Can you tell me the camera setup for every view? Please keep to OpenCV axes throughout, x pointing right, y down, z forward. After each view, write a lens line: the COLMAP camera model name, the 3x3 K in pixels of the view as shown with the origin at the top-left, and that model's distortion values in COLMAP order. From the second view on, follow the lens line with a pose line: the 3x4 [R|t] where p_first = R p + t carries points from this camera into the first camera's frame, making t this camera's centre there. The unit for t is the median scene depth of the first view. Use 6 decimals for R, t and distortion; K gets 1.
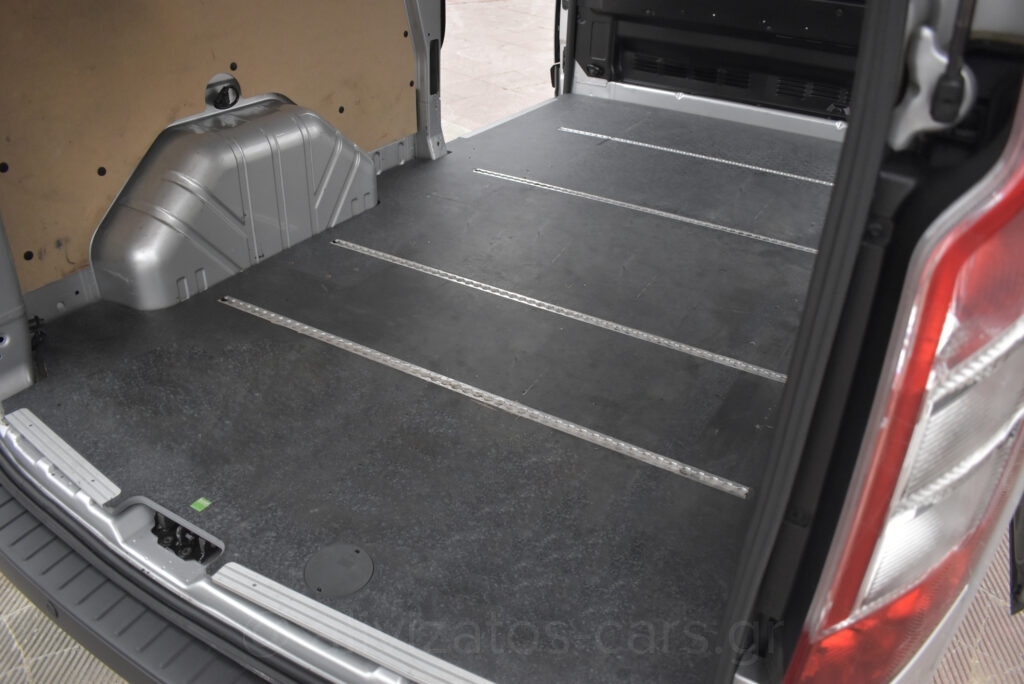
lens RADIAL K [[795.3, 0, 515.1], [0, 795.3, 345.9], [0, 0, 1]] dist [-0.084293, -0.002977]
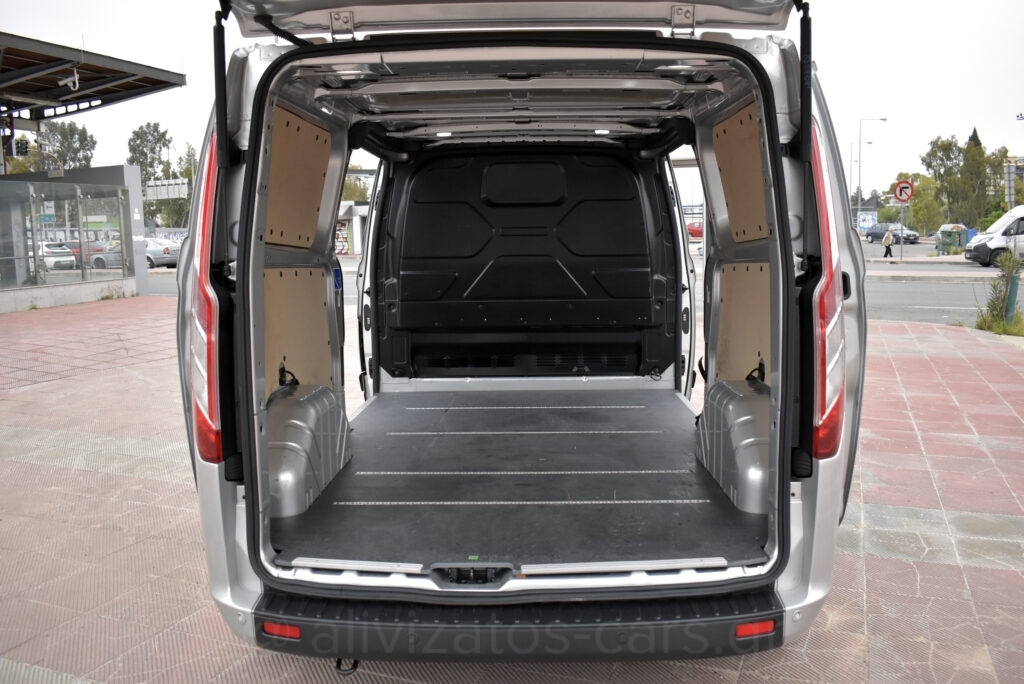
lens RADIAL K [[885.1, 0, 510.4], [0, 885.1, 341.3], [0, 0, 1]] dist [-0.080131, -0.005662]
pose [[0.877192, -0.098690, 0.469887, -0.420917], [0.286989, 0.892356, -0.348335, 0.168348], [-0.384930, 0.440409, 0.811091, -0.281674]]
